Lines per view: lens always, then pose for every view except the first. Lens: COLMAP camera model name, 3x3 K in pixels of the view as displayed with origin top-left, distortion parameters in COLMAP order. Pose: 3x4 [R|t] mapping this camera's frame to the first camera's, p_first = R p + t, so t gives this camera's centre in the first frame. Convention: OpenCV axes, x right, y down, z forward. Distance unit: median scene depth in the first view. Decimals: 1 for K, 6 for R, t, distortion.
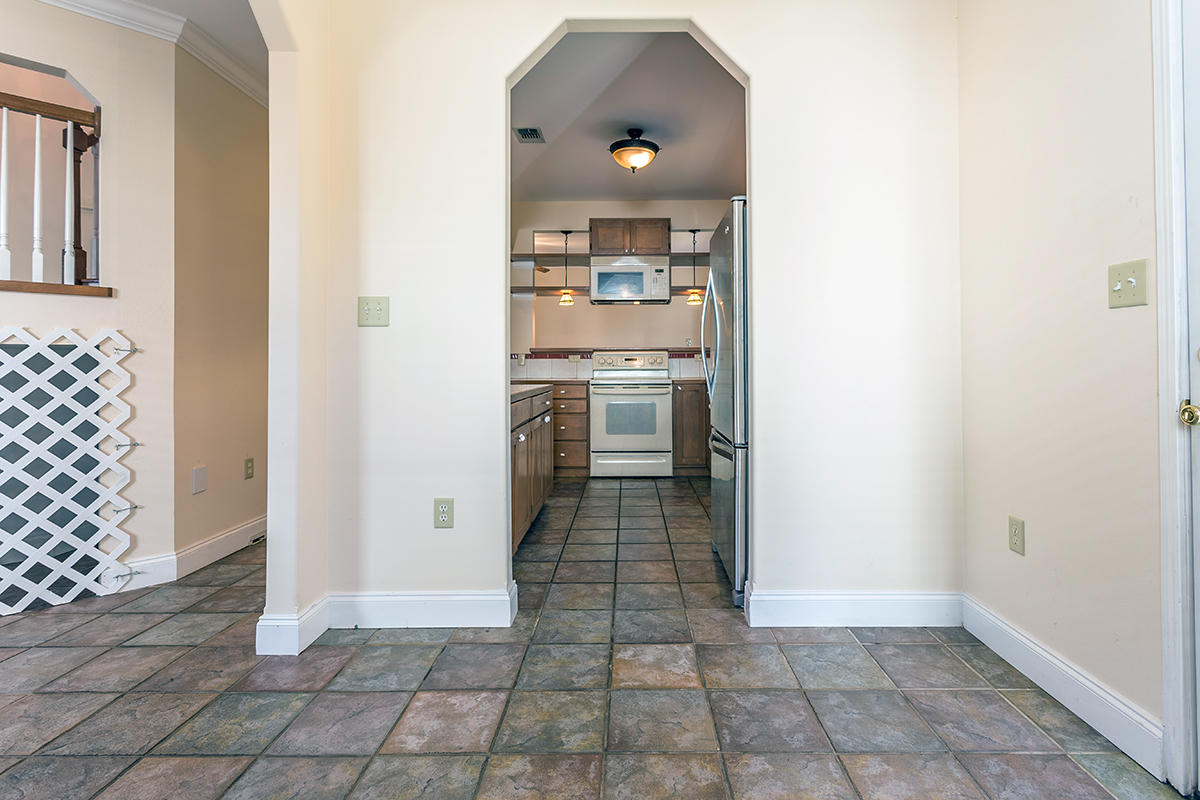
lens RADIAL K [[574.1, 0, 615.9], [0, 574.1, 366.4], [0, 0, 1]] dist [0.003728, -0.000545]
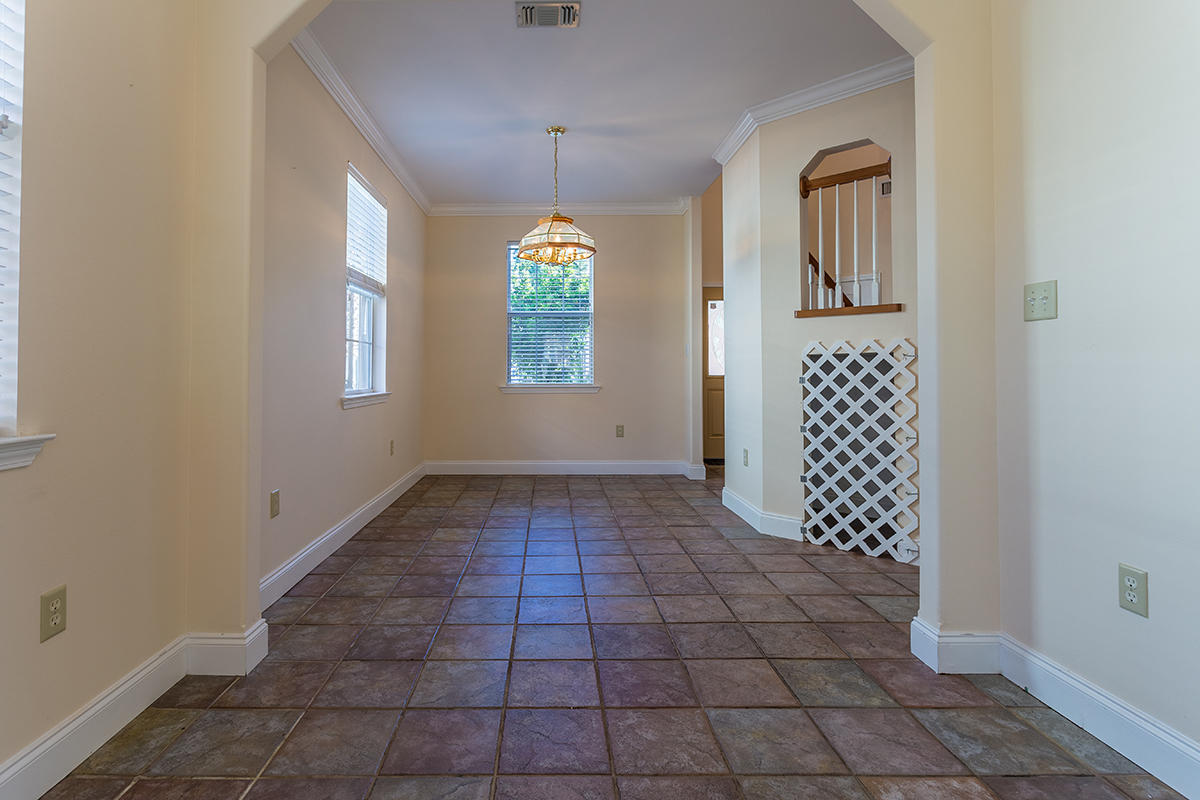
lens RADIAL K [[574.1, 0, 556.8], [0, 574.1, 364.5], [0, 0, 1]] dist [0.003728, -0.000545]
pose [[0.040805, -0.008255, -0.999133, 0.345812], [0.001737, 0.999965, -0.008191, -0.003035], [0.999166, -0.001401, 0.040818, 0.303466]]
